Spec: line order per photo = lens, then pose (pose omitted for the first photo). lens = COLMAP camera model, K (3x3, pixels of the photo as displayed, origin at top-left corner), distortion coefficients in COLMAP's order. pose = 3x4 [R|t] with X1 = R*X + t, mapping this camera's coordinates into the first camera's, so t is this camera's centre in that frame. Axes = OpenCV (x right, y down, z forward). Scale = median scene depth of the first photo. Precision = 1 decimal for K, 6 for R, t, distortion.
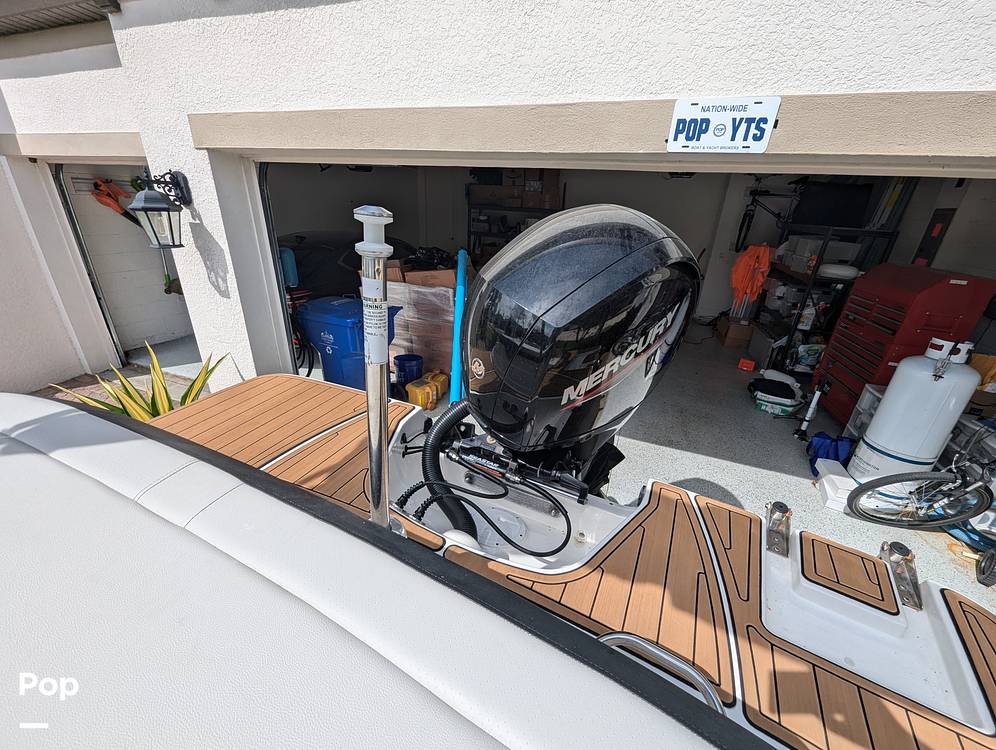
lens RADIAL K [[397.9, 0, 496.4], [0, 397.9, 383.4], [0, 0, 1]] dist [0.004713, -0.001428]
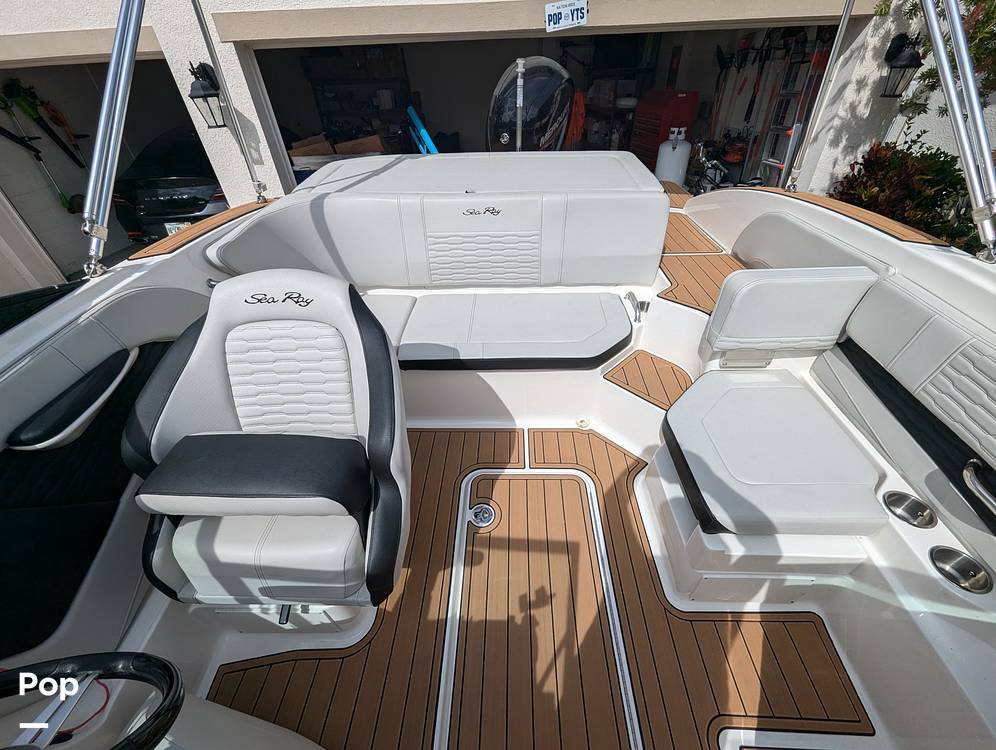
lens RADIAL K [[397.9, 0, 496.5], [0, 397.9, 388.9], [0, 0, 1]] dist [0.004713, -0.001428]
pose [[0.908465, -0.317721, 0.271561, -0.569895], [0.242089, 0.929638, 0.277788, 0.320055], [-0.340713, -0.186619, 0.921460, -0.702618]]
